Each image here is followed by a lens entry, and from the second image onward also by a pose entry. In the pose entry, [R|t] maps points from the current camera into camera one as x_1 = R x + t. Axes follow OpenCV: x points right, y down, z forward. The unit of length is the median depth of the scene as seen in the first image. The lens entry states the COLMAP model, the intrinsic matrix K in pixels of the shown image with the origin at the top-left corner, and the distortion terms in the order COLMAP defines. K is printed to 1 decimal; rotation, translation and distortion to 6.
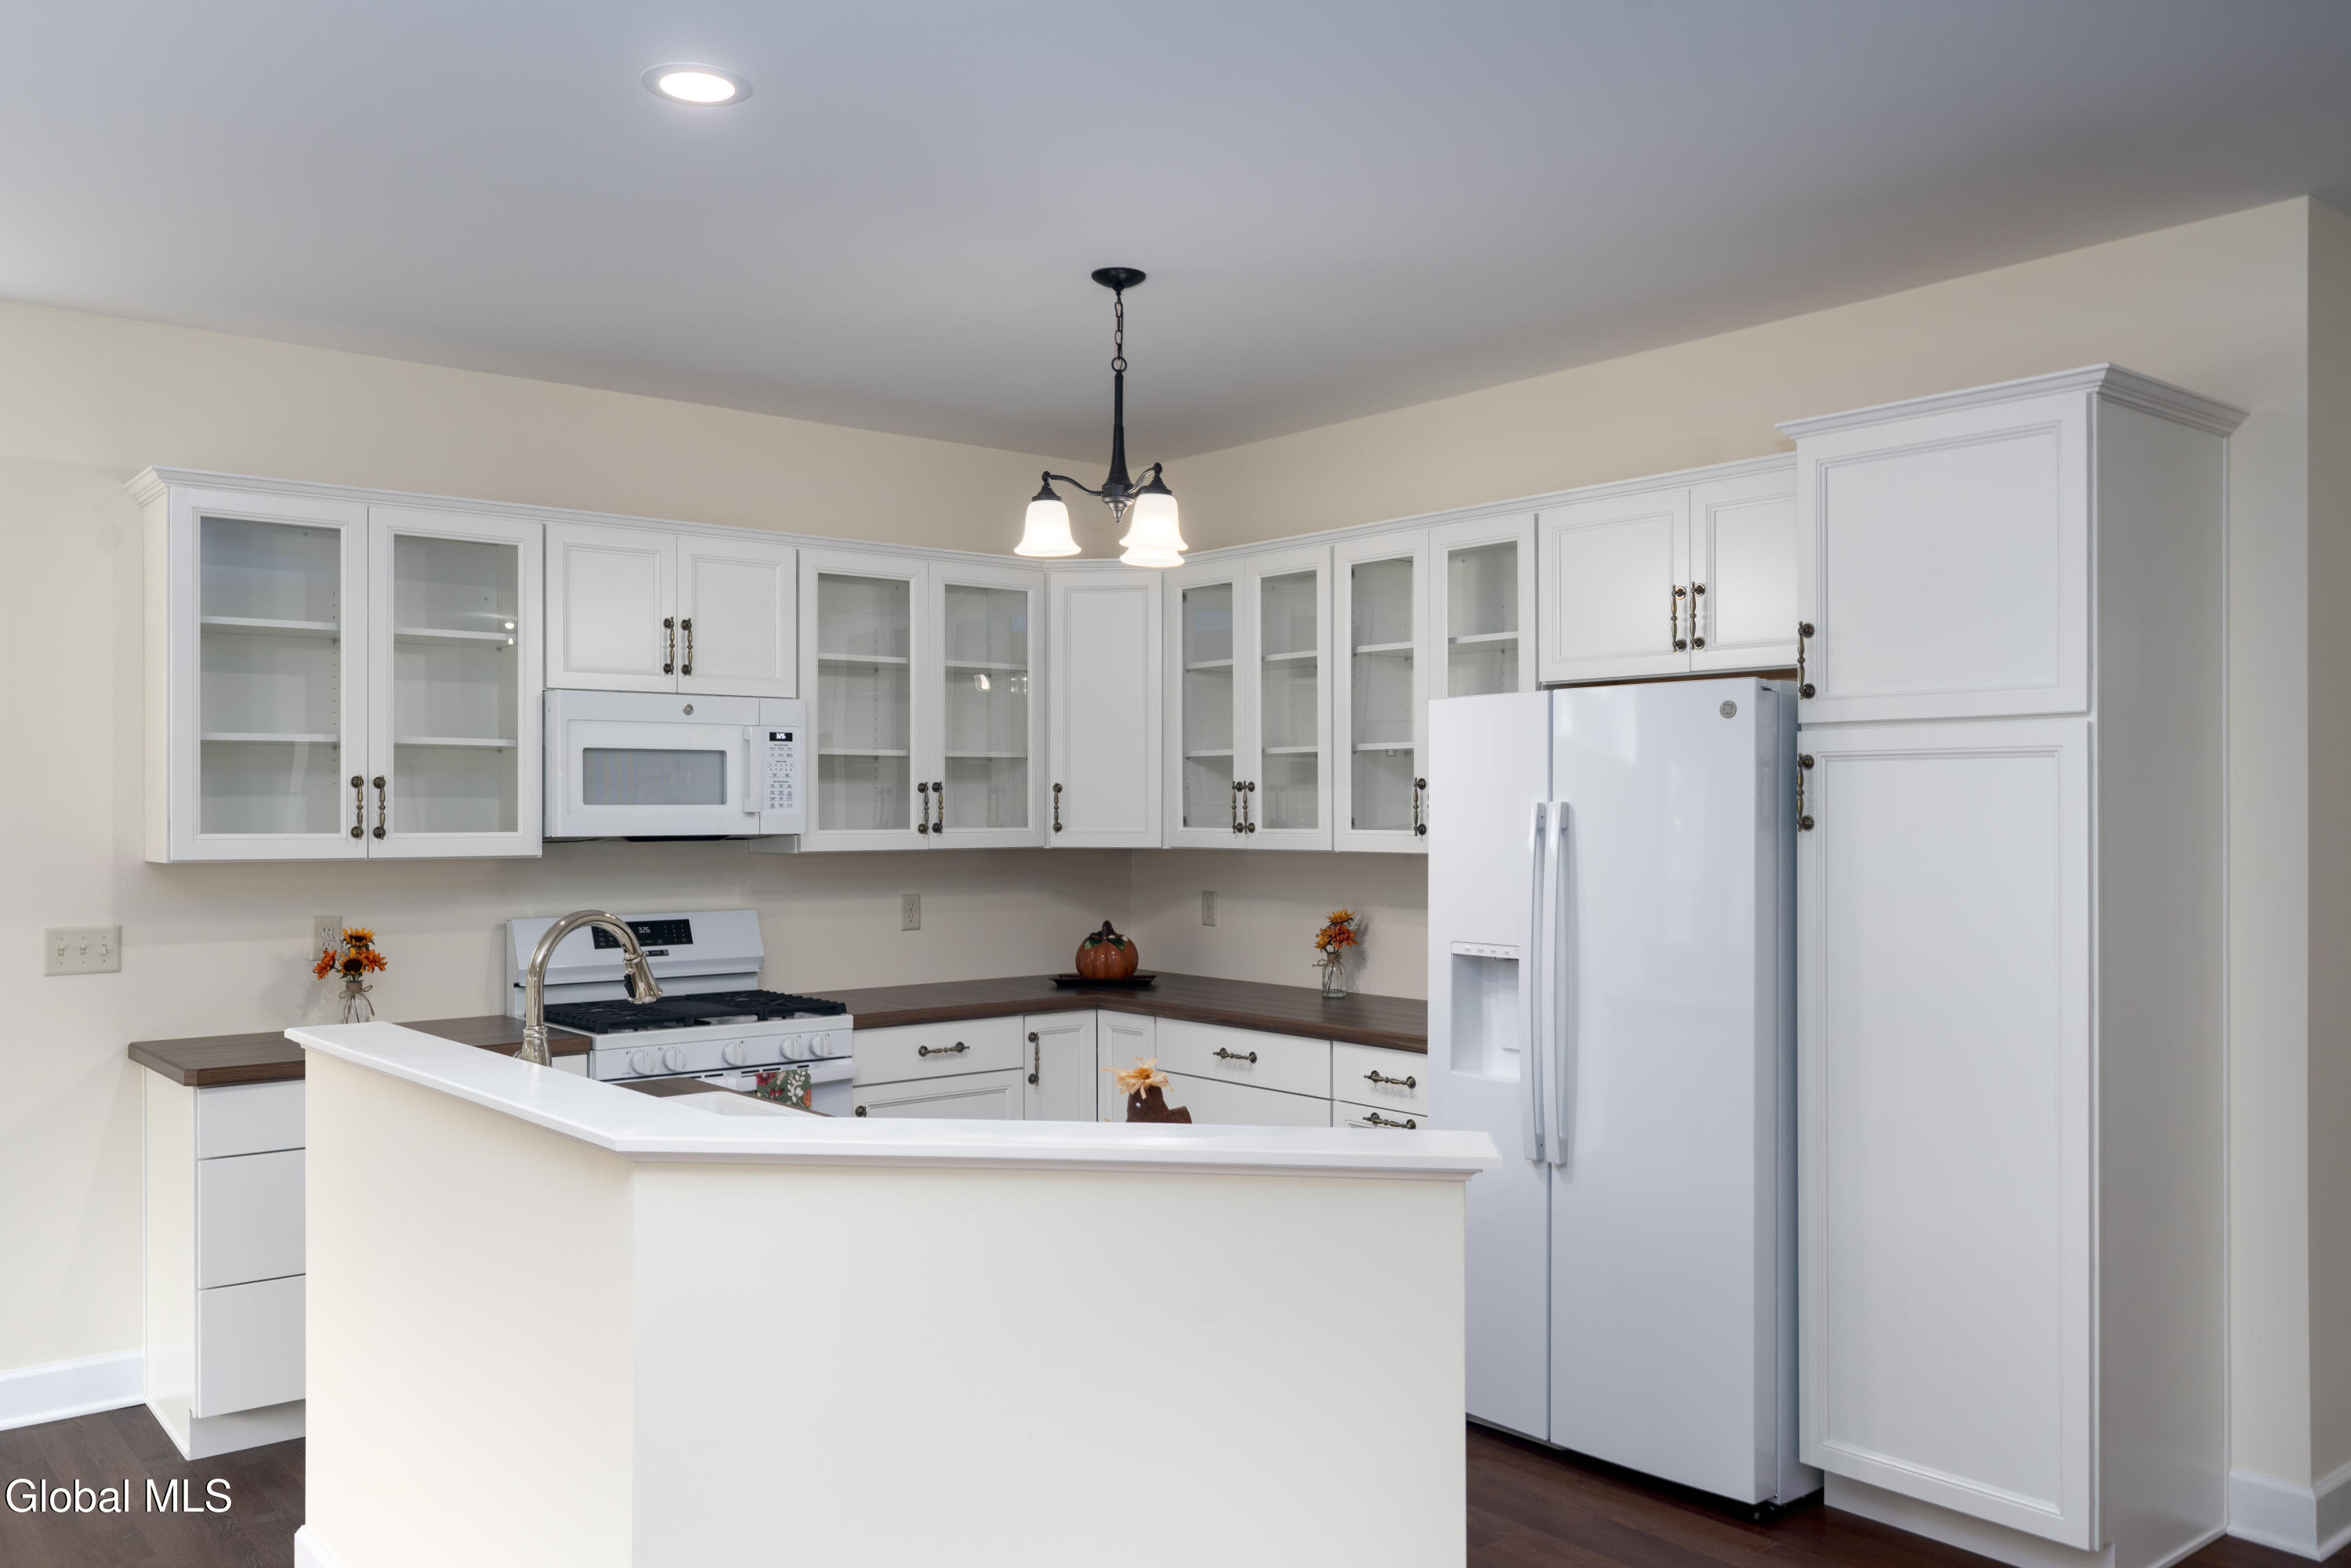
lens RADIAL K [[1796.9, 0, 1179.1], [0, 1796.9, 796.2], [0, 0, 1]] dist [-0.000621, -0.003630]
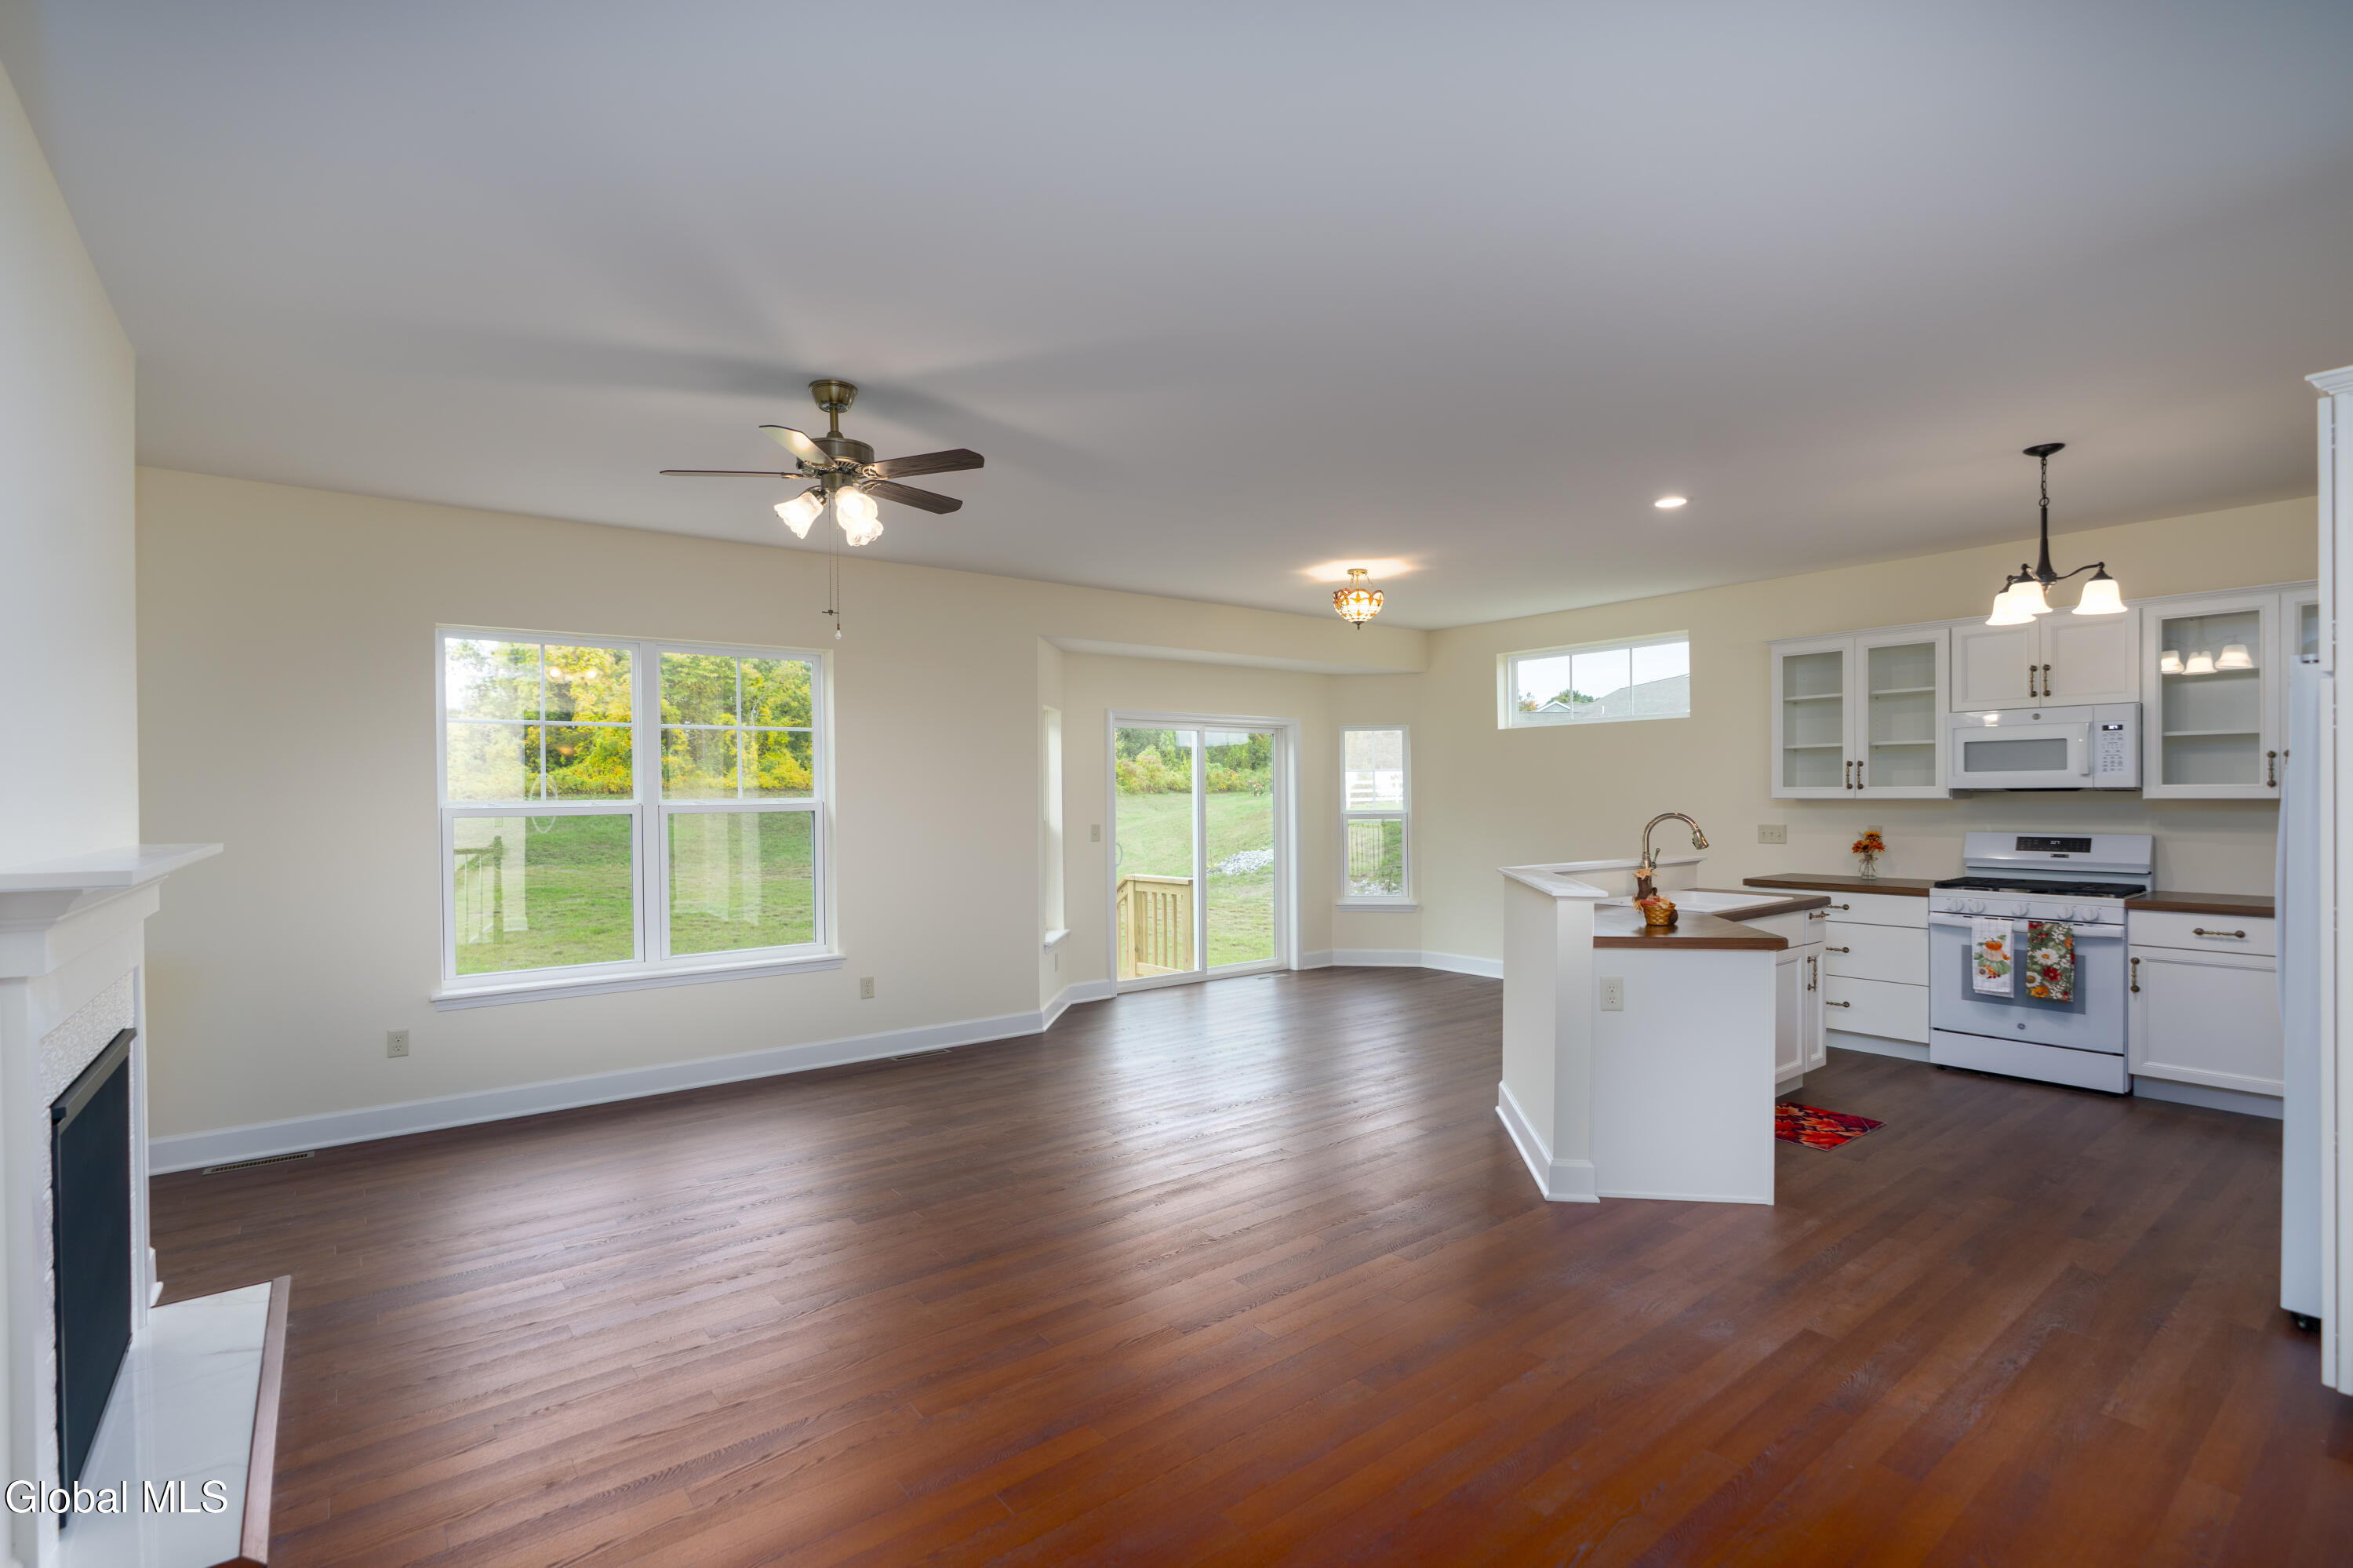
lens RADIAL K [[1084.9, 0, 1172.0], [0, 1084.9, 803.1], [0, 0, 1]] dist [0.000903, 0.000347]
pose [[-0.027630, 0.010076, -0.999567, 0.809559], [0.016196, 0.999822, 0.009631, 0.012613], [0.999487, -0.015923, -0.027789, 0.177260]]
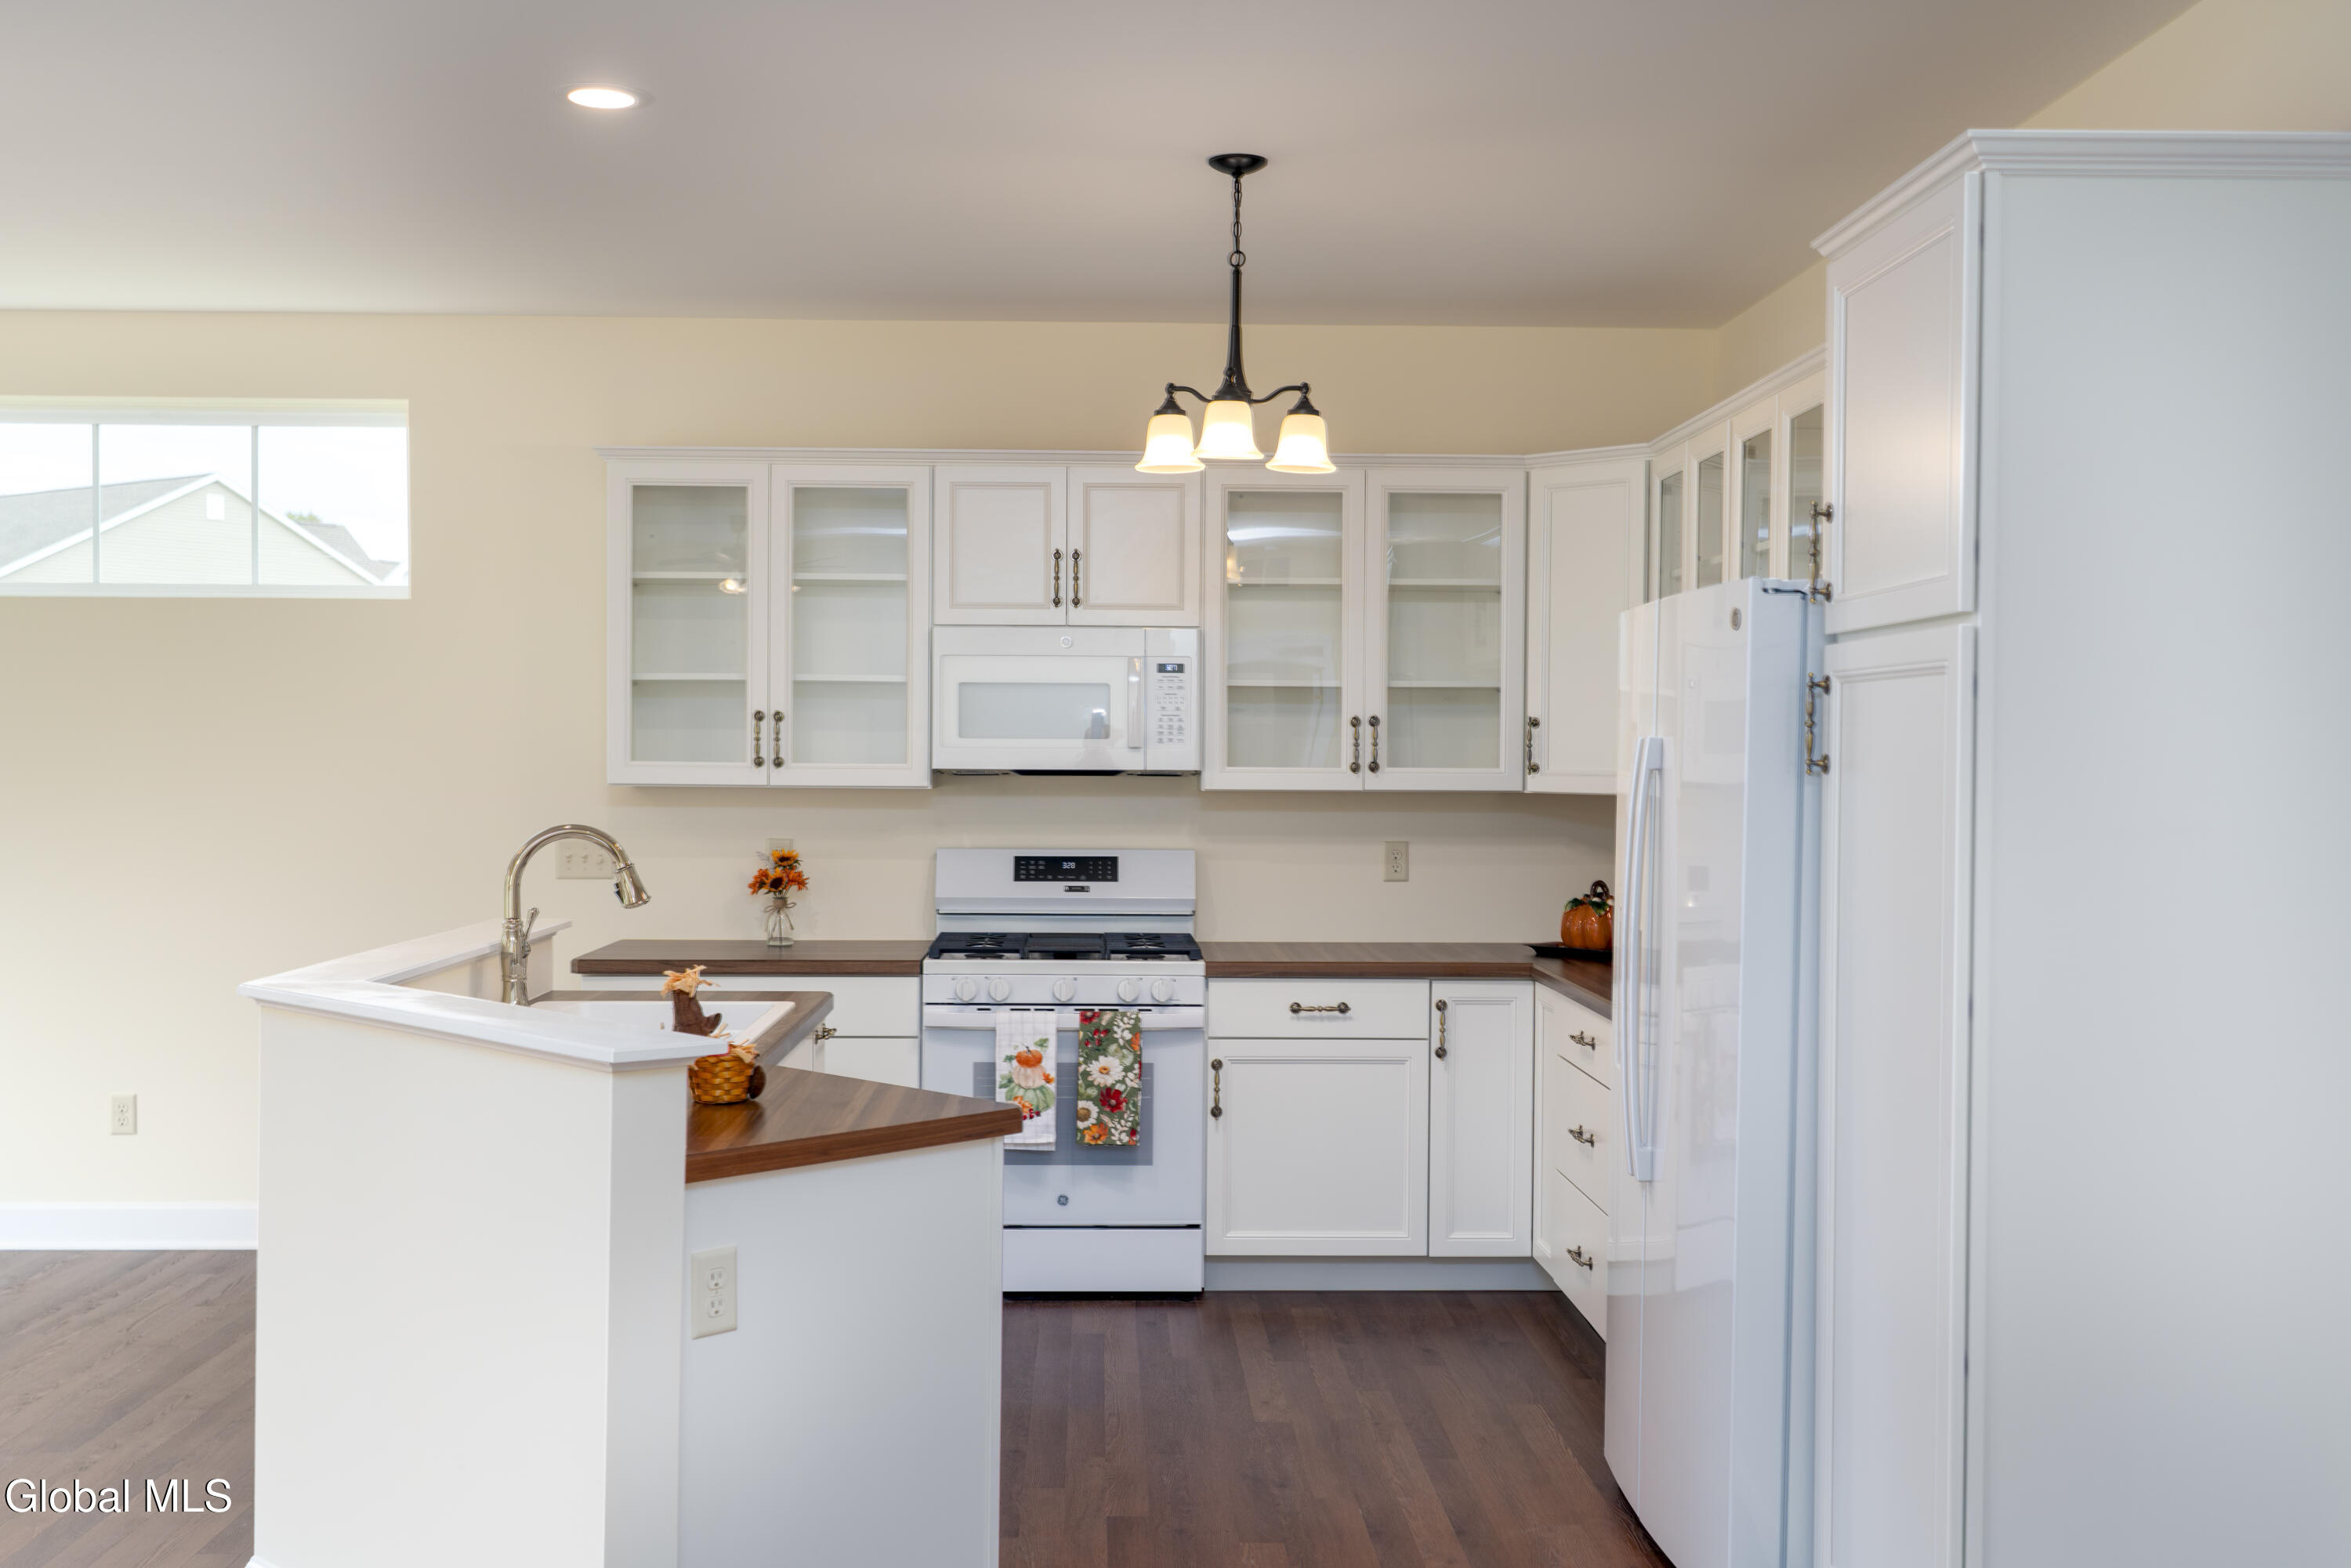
lens RADIAL K [[2286.0, 0, 1172.9], [0, 2286.0, 804.6], [0, 0, 1]] dist [-0.000425, -0.005212]
pose [[0.788923, 0.021661, -0.614110, 0.541021], [-0.003969, 0.999537, 0.030157, 0.002870], [0.614480, -0.021354, 0.788644, 0.042460]]
